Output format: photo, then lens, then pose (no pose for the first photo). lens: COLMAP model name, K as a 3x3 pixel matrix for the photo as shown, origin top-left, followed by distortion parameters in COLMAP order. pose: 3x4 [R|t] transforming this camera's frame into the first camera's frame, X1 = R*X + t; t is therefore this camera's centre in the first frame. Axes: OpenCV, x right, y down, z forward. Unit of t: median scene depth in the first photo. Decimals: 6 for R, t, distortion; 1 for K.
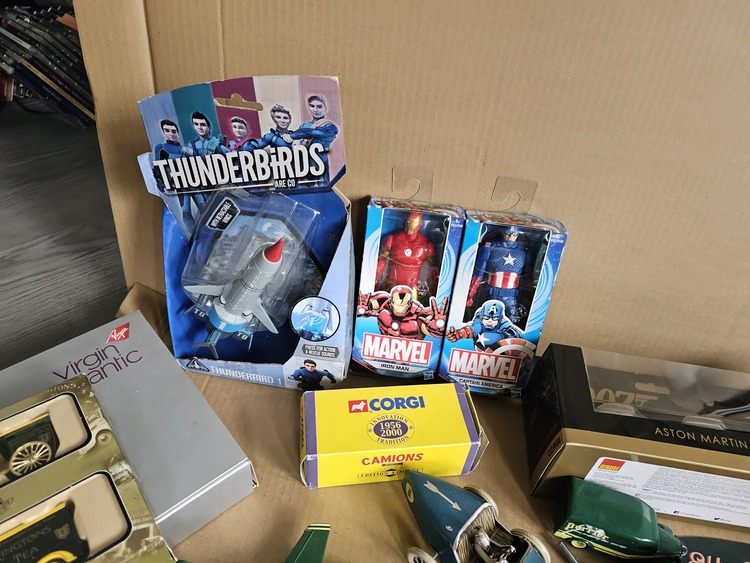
lens RADIAL K [[512.7, 0, 373.9], [0, 512.7, 291.7], [0, 0, 1]] dist [0.037822, -0.039154]
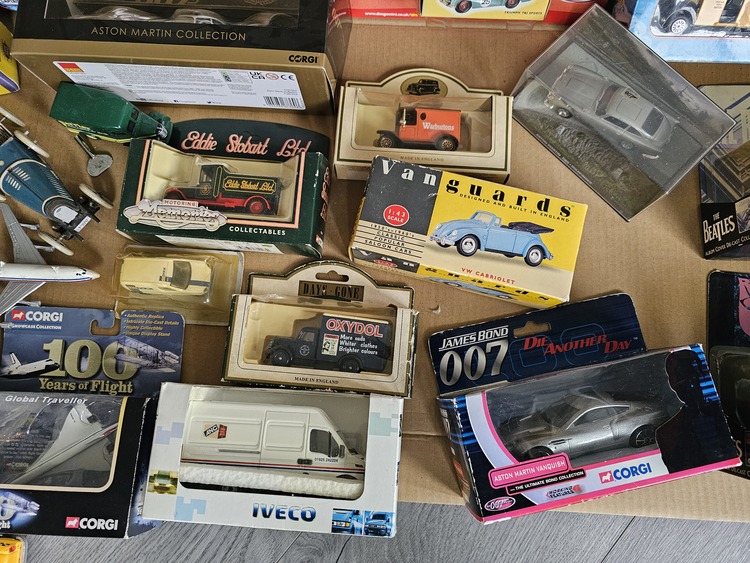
lens RADIAL K [[511.0, 0, 372.5], [0, 511.0, 276.7], [0, 0, 1]] dist [0.030320, -0.027564]
pose [[0.991704, -0.102518, -0.077545, 1.026578], [0.128509, 0.776978, 0.616272, 0.066842], [-0.002928, -0.621125, 0.783706, -0.166520]]
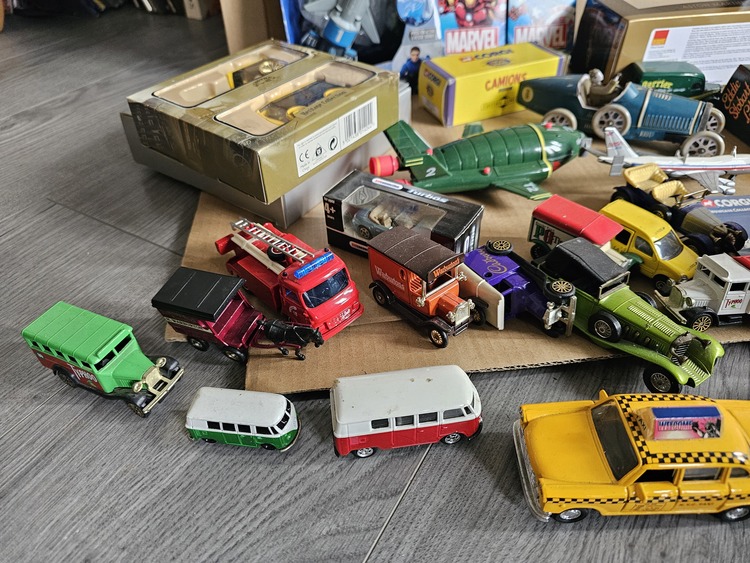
lens RADIAL K [[524.5, 0, 375.0], [0, 524.5, 281.5], [0, 0, 1]] dist [-0.001667, -0.002643]
pose [[0.962318, -0.244022, 0.119992, -0.529753], [0.244692, 0.969556, 0.009345, 0.674267], [-0.118619, 0.020368, 0.992731, -0.253150]]
